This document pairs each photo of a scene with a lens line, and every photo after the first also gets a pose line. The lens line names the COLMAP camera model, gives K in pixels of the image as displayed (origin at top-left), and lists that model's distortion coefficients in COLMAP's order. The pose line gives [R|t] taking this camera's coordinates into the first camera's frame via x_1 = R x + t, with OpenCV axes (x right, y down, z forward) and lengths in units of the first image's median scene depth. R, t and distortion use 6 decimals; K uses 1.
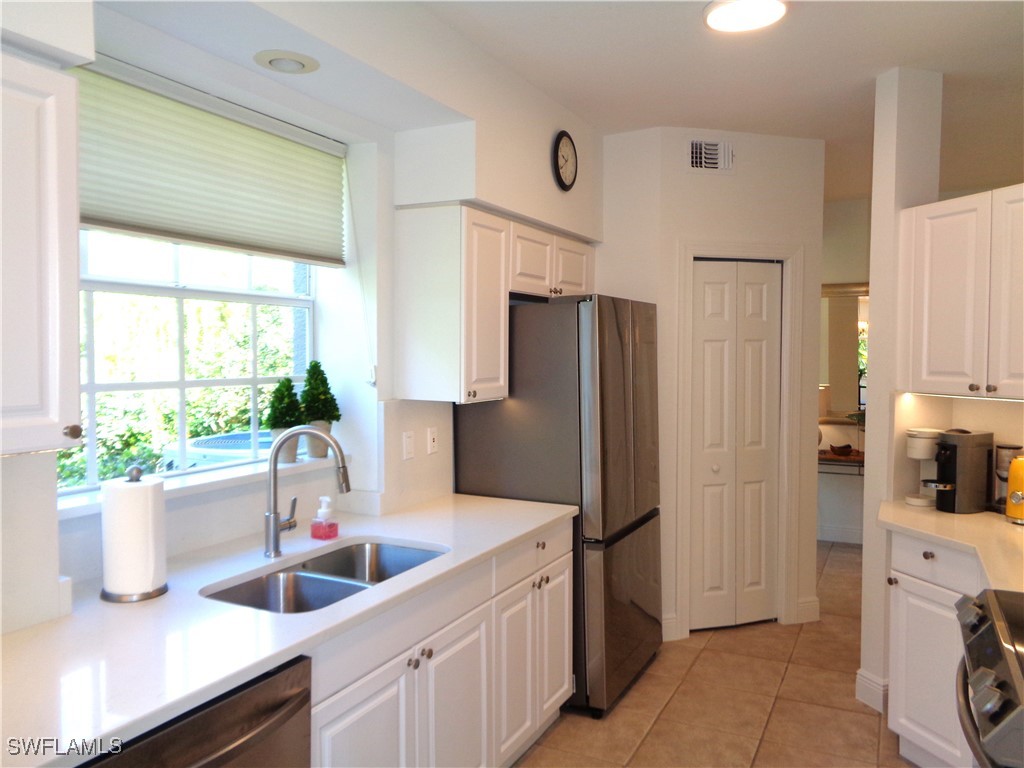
lens RADIAL K [[768.4, 0, 517.4], [0, 768.4, 385.2], [0, 0, 1]] dist [0.011410, -0.000308]
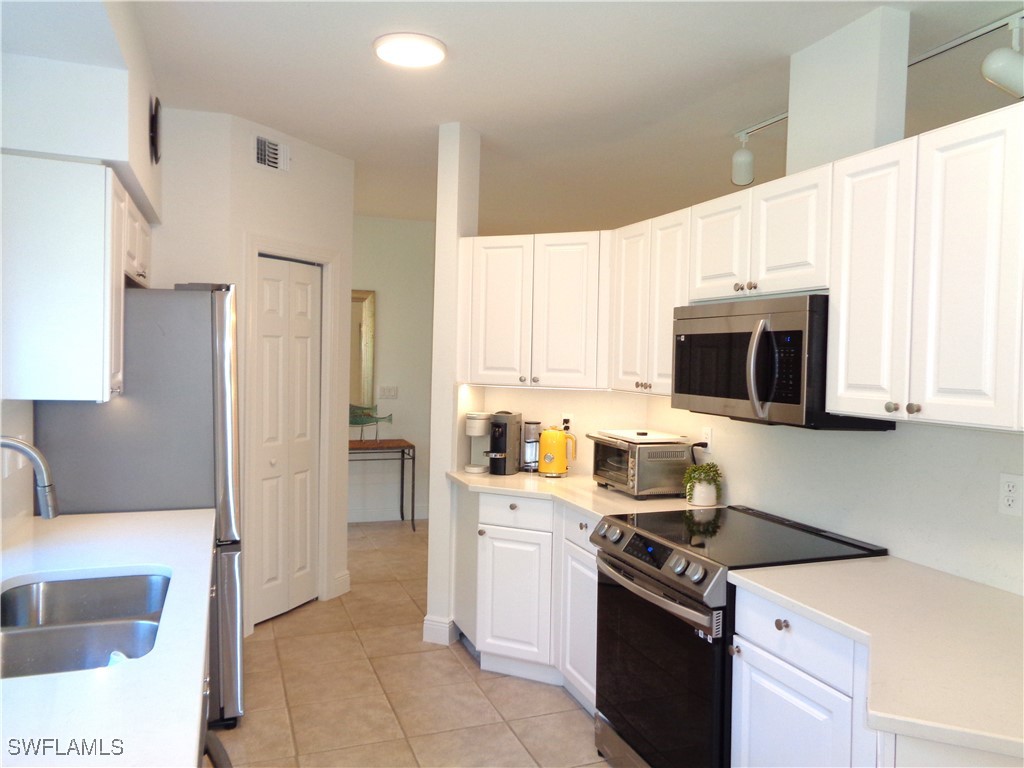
lens RADIAL K [[768.4, 0, 520.4], [0, 768.4, 382.4], [0, 0, 1]] dist [0.011410, -0.000308]
pose [[0.677643, -0.008178, 0.735345, -0.336563], [0.009103, 0.999955, 0.002732, 0.004271], [-0.735335, 0.004843, 0.677687, 0.082261]]
